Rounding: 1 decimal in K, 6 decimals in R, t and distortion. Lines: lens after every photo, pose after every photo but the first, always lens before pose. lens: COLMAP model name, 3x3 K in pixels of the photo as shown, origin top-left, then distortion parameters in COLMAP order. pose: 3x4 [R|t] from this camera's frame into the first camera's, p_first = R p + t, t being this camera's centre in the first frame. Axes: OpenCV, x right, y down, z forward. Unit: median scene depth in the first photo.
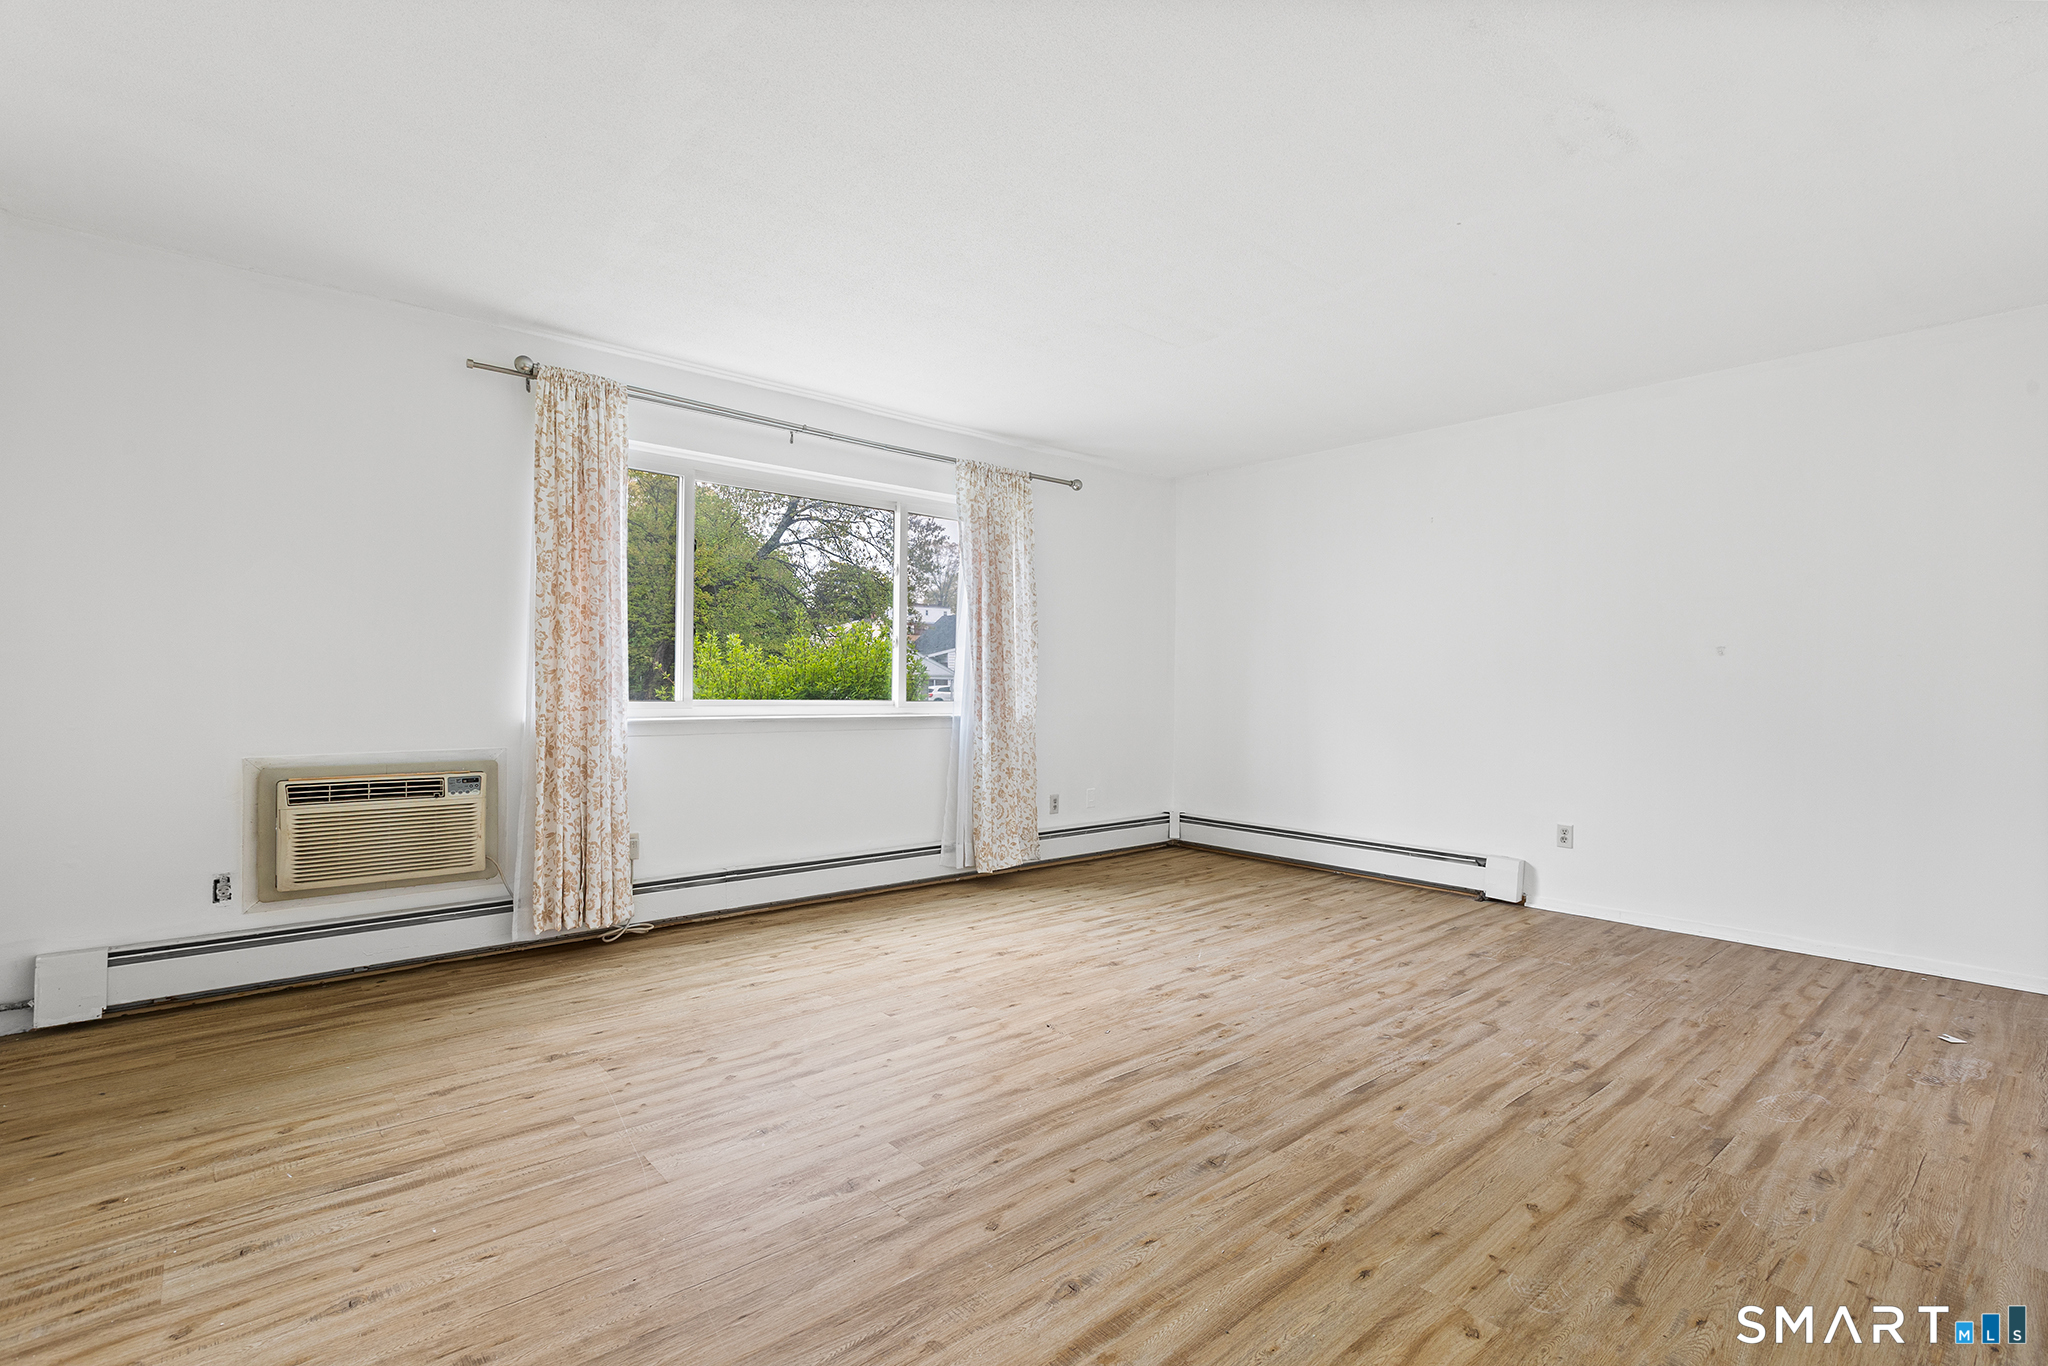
lens RADIAL K [[939.5, 0, 1024.1], [0, 939.5, 685.5], [0, 0, 1]] dist [0.002398, -0.000322]
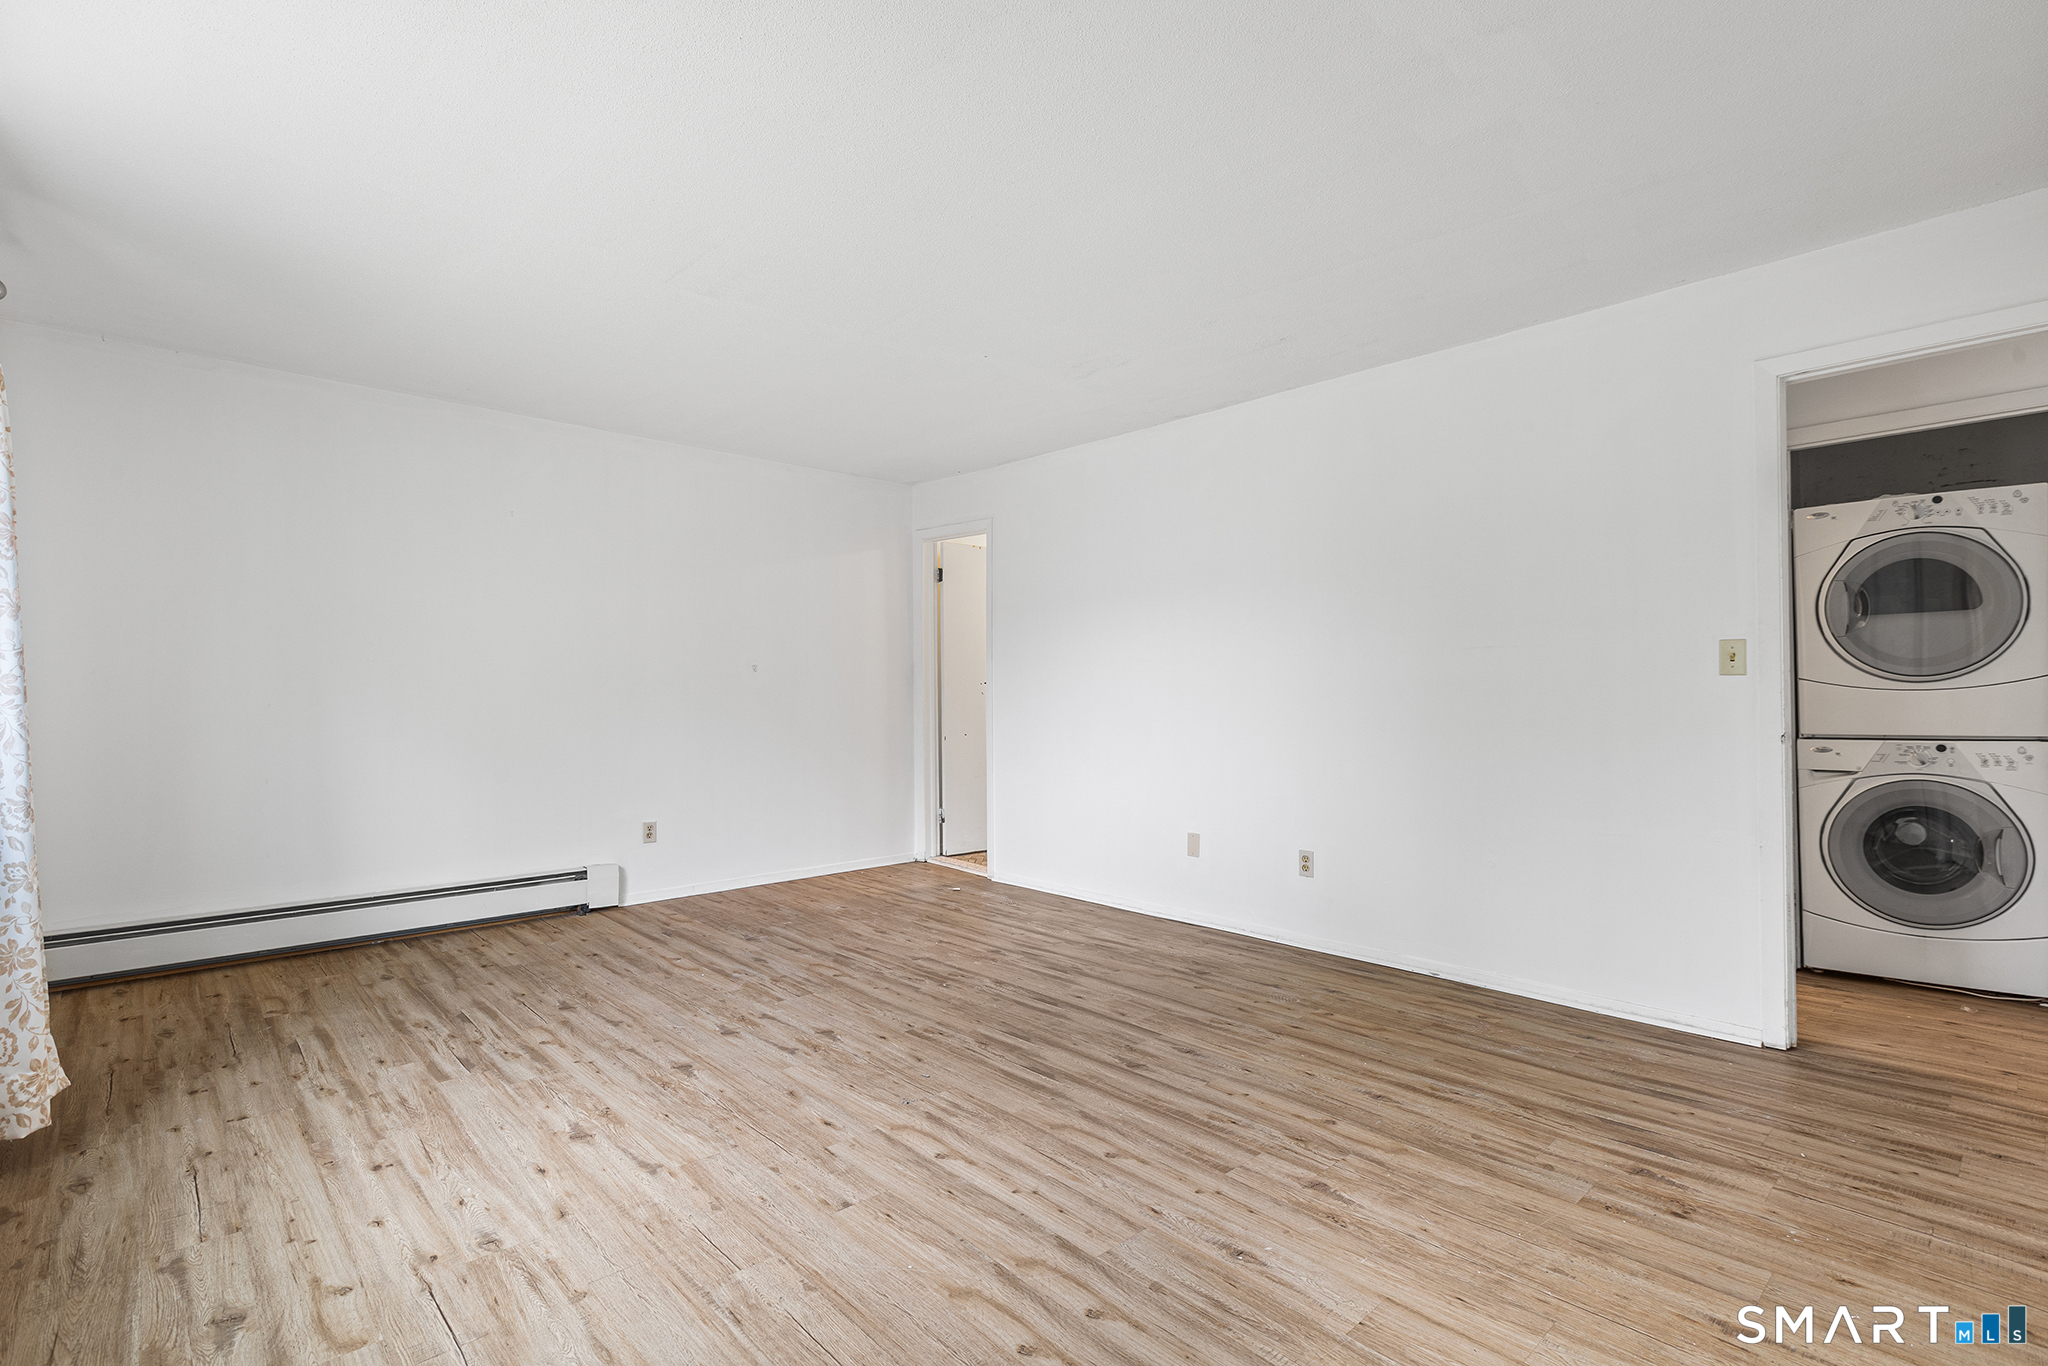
lens RADIAL K [[939.5, 0, 1024.4], [0, 939.5, 684.2], [0, 0, 1]] dist [0.002398, -0.000322]
pose [[-0.025305, 0.002636, 0.999676, -0.804655], [0.002937, 0.999992, -0.002562, -0.012420], [-0.999675, 0.002871, -0.025313, 0.891263]]
